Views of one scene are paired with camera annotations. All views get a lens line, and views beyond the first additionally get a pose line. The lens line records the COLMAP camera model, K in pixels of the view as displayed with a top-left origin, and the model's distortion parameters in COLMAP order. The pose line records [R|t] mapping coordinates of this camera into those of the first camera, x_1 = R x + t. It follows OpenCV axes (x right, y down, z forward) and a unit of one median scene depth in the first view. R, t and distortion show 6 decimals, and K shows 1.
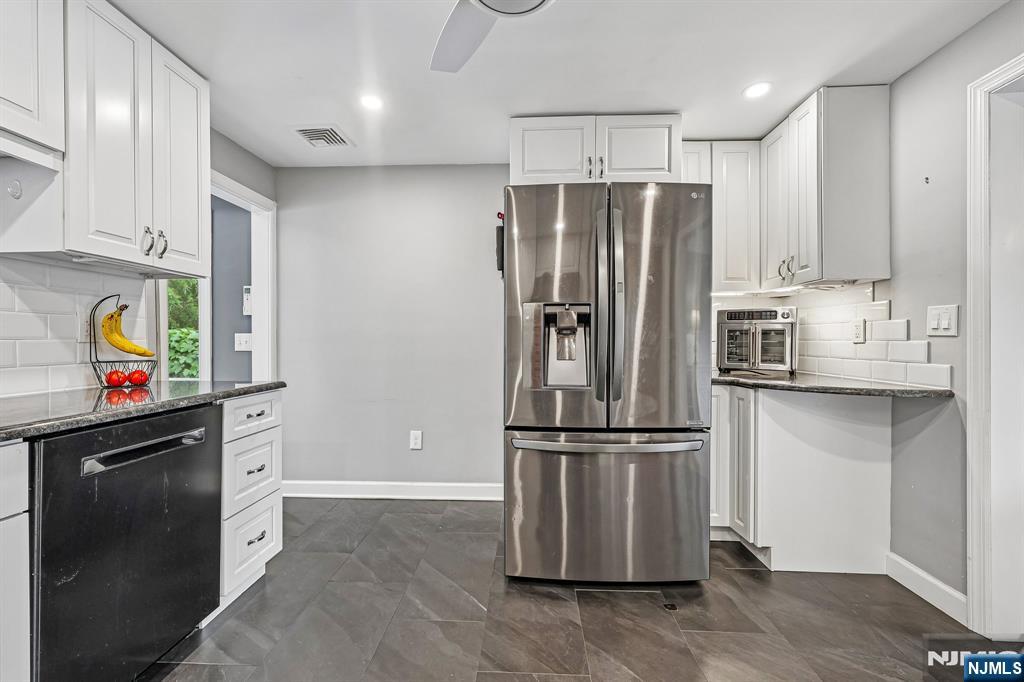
lens RADIAL K [[423.0, 0, 508.8], [0, 423.0, 342.9], [0, 0, 1]] dist [0.000286, 0.000069]
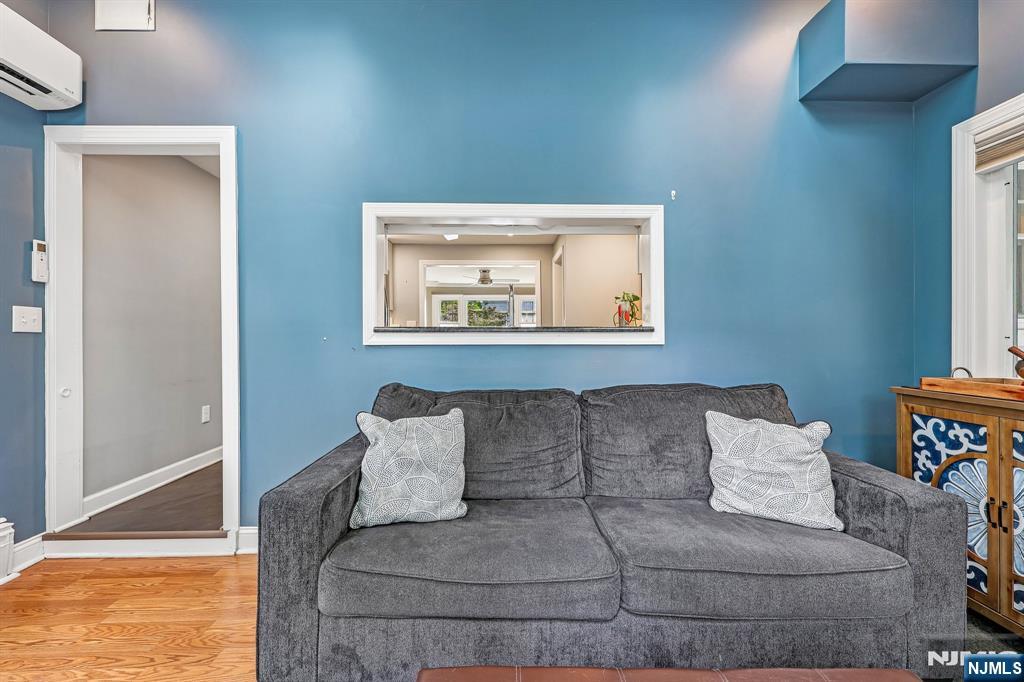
lens RADIAL K [[417.9, 0, 509.4], [0, 417.9, 339.3], [0, 0, 1]] dist [0.000325, 0.000170]
pose [[-0.070861, 0.004134, 0.997478, -2.331224], [0.010417, 0.999940, -0.003404, 0.070304], [-0.997432, 0.010149, -0.070899, 0.449801]]
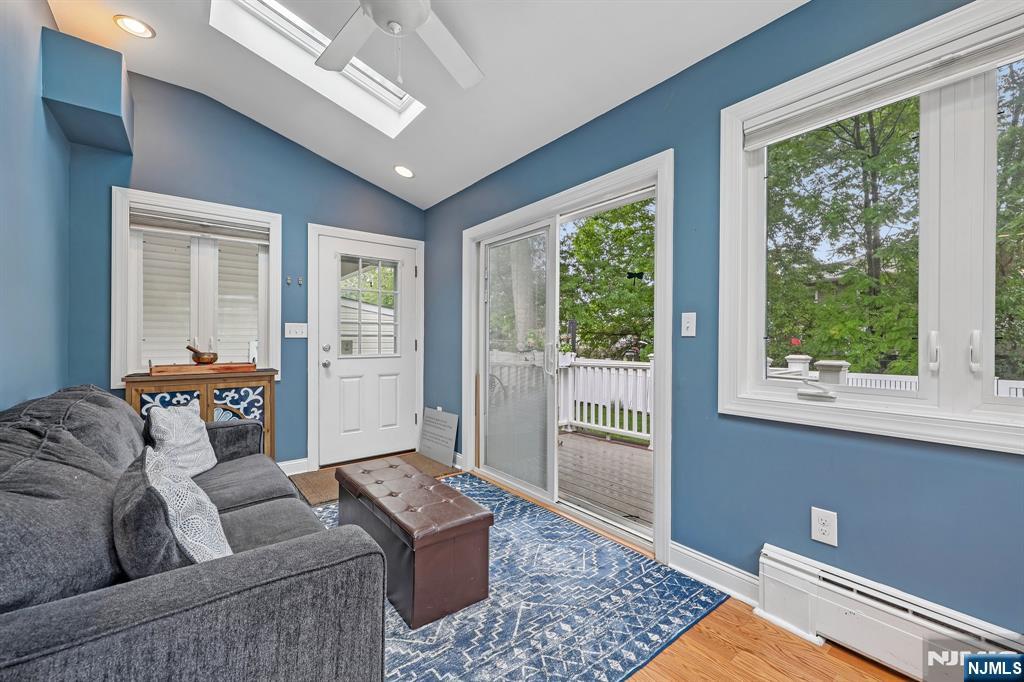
lens RADIAL K [[417.9, 0, 509.4], [0, 417.9, 339.3], [0, 0, 1]] dist [0.000325, 0.000170]
pose [[-0.756789, -0.000023, -0.653659, -1.369122], [-0.006028, 0.999958, 0.006944, 0.052051], [0.653631, 0.009196, -0.756757, 1.332461]]
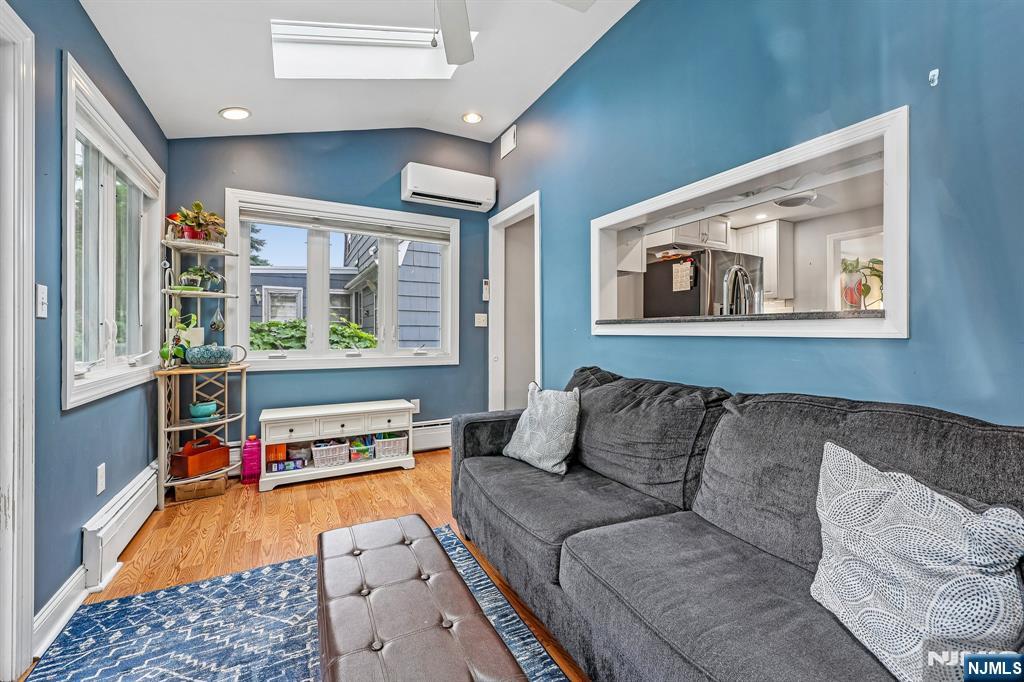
lens RADIAL K [[426.6, 0, 510.1], [0, 426.6, 330.2], [0, 0, 1]] dist [-0.000123, 0.000033]
pose [[0.866328, 0.008034, 0.499411, -2.108163], [-0.001615, 0.999910, -0.013283, 0.083177], [-0.499473, 0.010701, 0.866263, -0.407941]]
